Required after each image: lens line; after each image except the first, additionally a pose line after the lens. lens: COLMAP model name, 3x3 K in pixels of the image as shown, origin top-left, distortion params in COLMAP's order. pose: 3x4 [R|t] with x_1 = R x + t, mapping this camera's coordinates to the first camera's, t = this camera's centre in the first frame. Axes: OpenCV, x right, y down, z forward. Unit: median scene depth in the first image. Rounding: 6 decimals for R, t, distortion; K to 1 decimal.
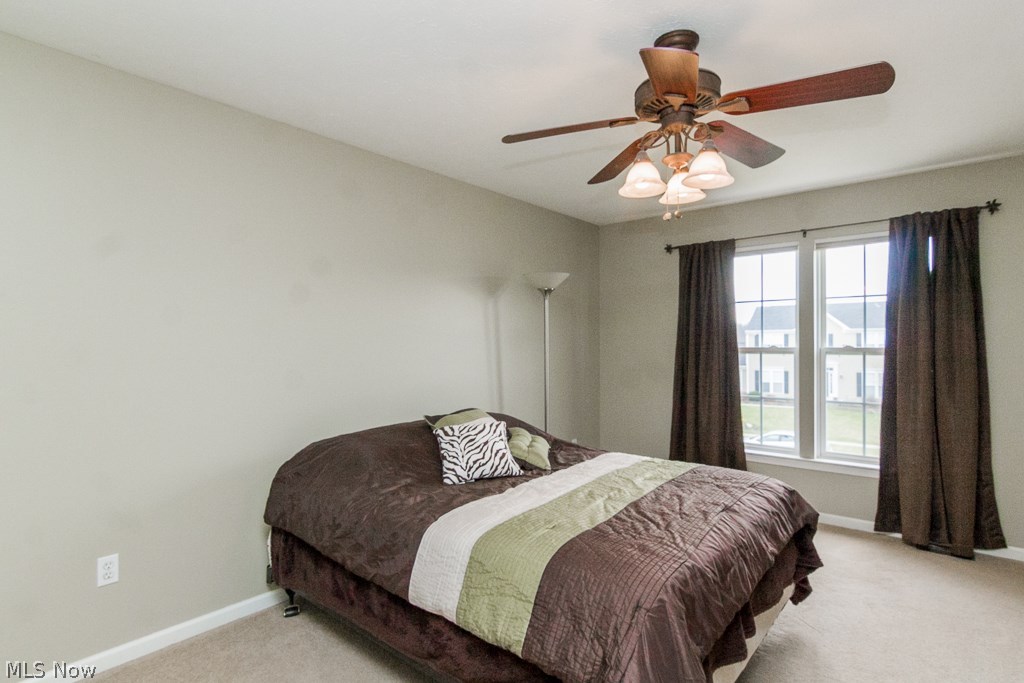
lens RADIAL K [[526.3, 0, 508.4], [0, 526.3, 344.4], [0, 0, 1]] dist [-0.009545, 0.003404]
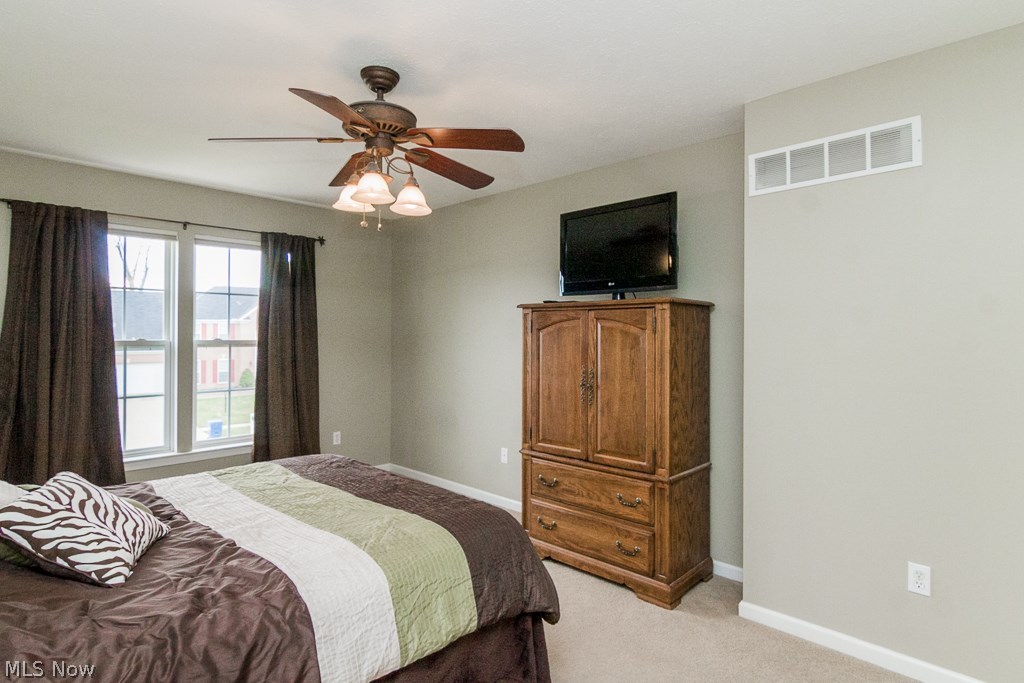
lens RADIAL K [[526.3, 0, 511.4], [0, 526.3, 338.4], [0, 0, 1]] dist [-0.009545, 0.003404]
pose [[0.077277, -0.003824, 0.997002, -0.388632], [-0.002612, 0.999988, 0.004038, -0.004231], [-0.997006, -0.002916, 0.077266, 0.316615]]
